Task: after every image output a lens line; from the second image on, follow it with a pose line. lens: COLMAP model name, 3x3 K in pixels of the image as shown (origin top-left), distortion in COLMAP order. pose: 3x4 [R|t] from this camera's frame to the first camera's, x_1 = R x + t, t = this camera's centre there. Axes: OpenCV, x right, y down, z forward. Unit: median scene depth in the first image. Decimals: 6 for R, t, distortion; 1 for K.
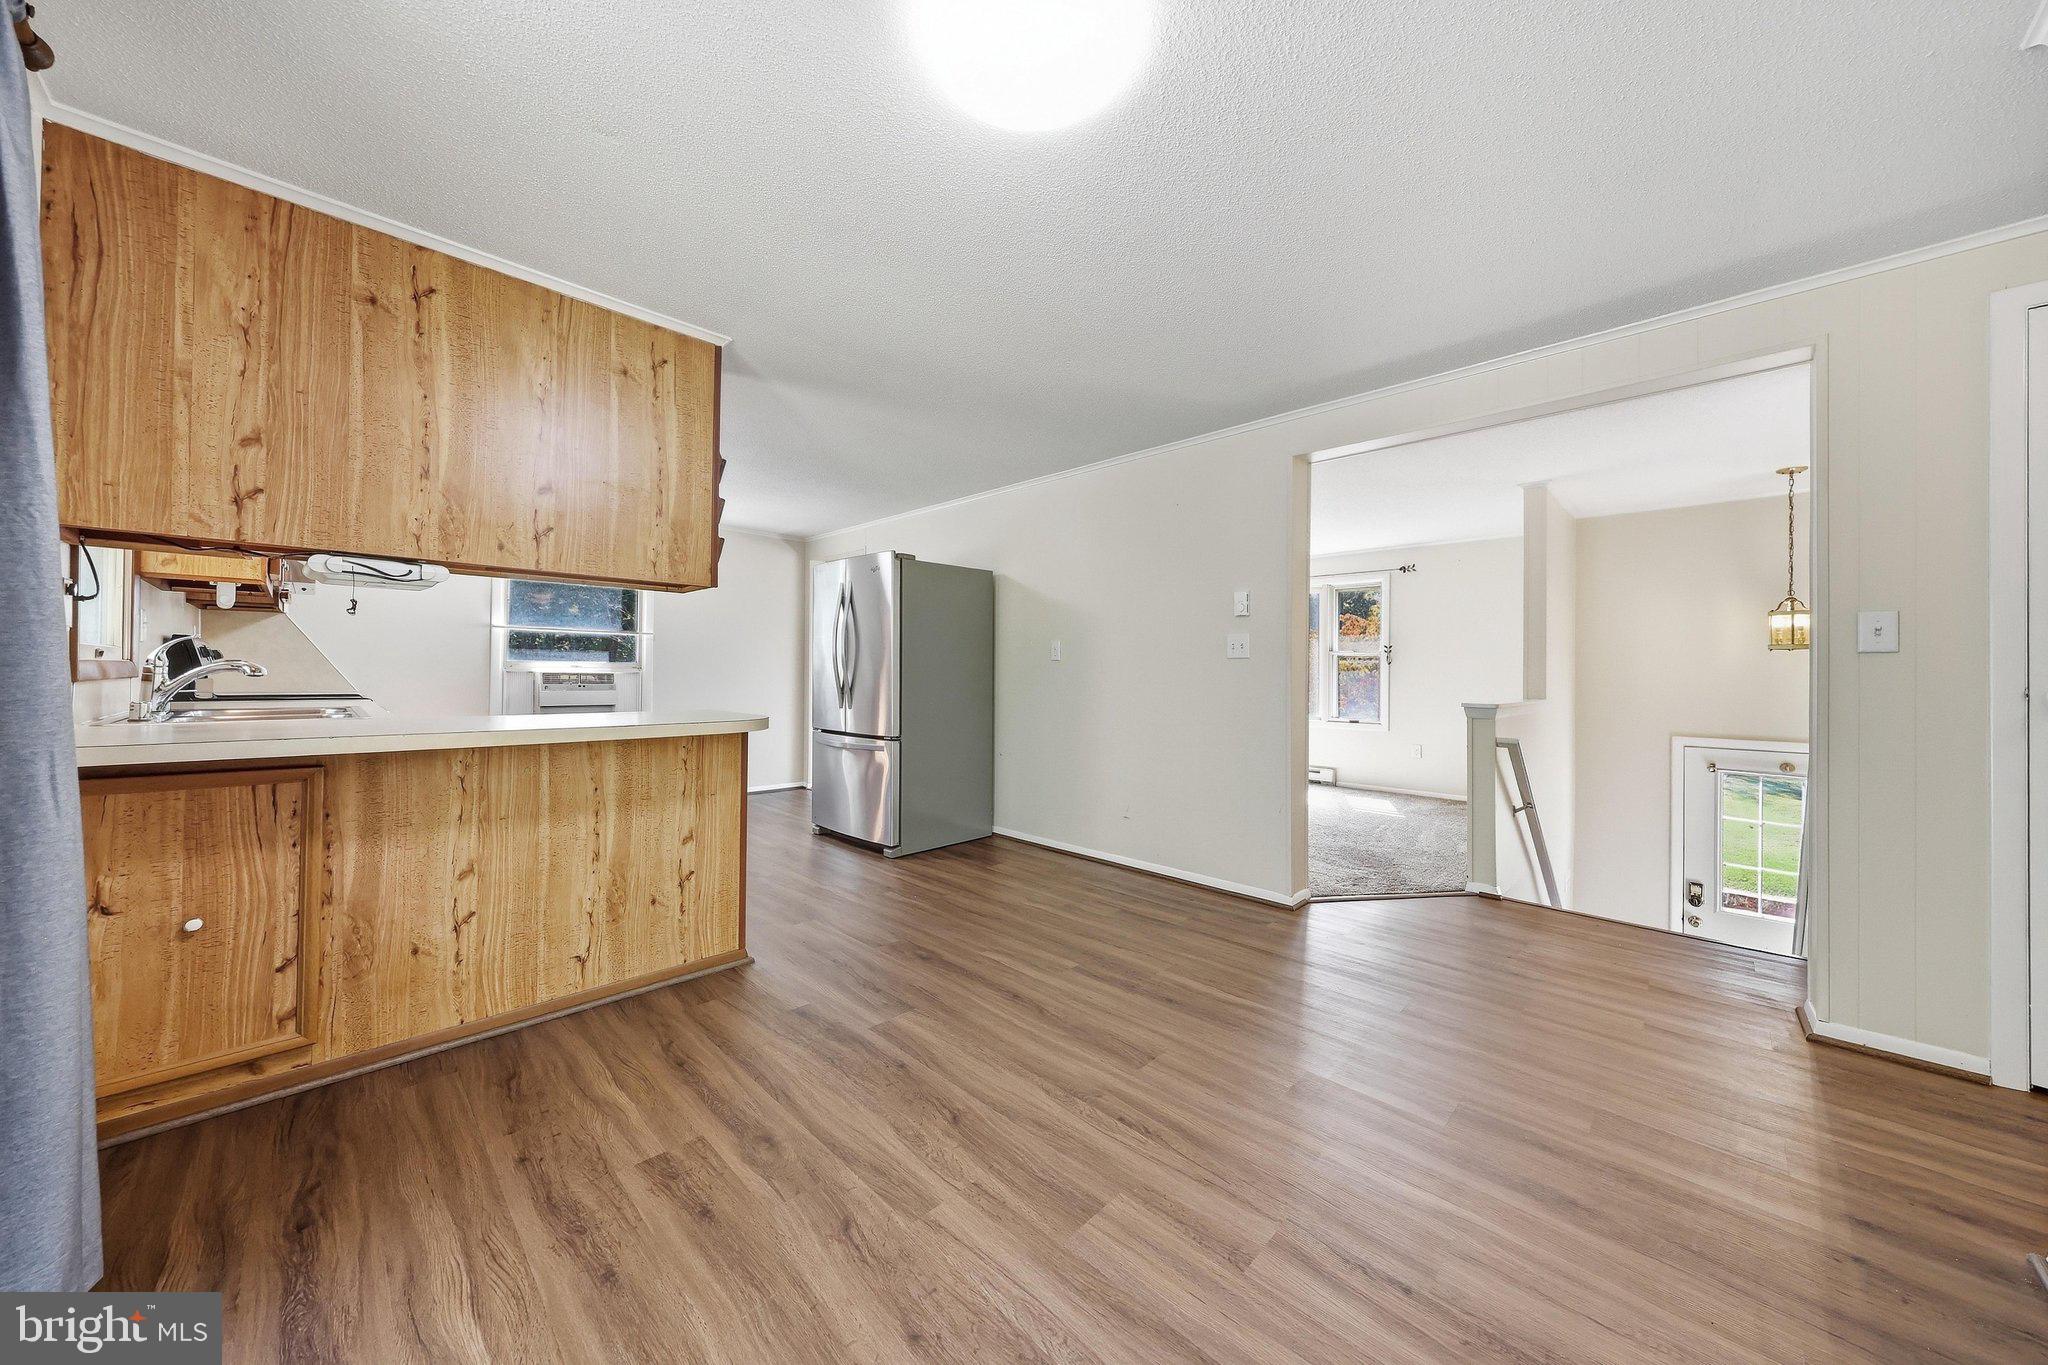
lens RADIAL K [[694.5, 0, 1031.3], [0, 694.5, 674.3], [0, 0, 1]] dist [-0.000048, -0.000003]
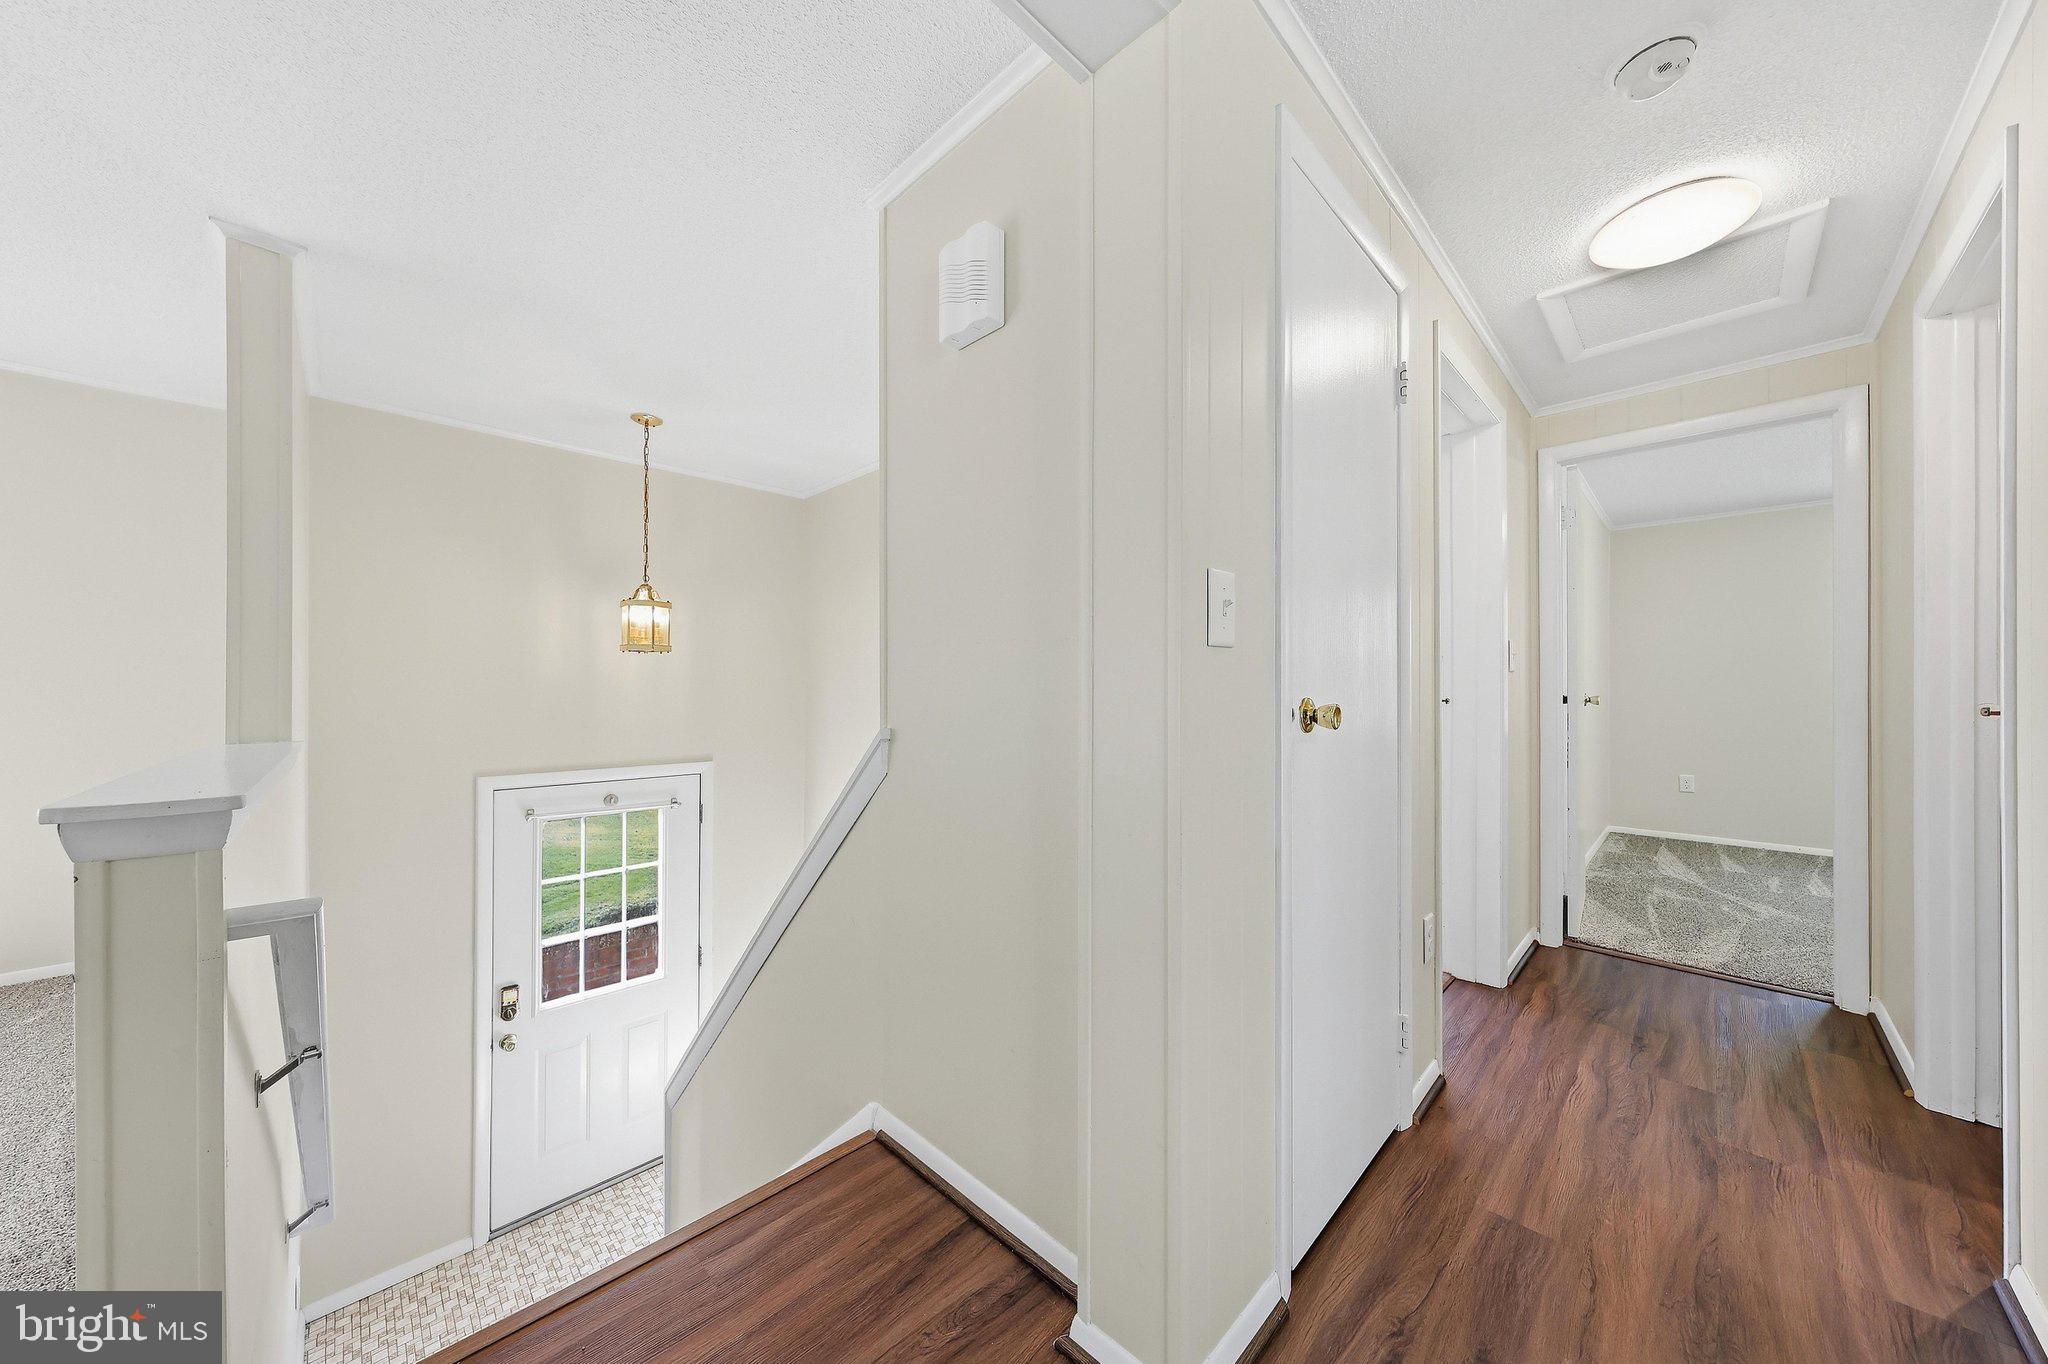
lens RADIAL K [[694.5, 0, 1029.8], [0, 694.5, 686.6], [0, 0, 1]] dist [-0.000048, -0.000003]
pose [[0.015076, -0.006064, 0.999868, 0.328684], [-0.005039, 0.999968, 0.006141, -0.004701], [-0.999874, -0.005130, 0.015045, 0.562852]]
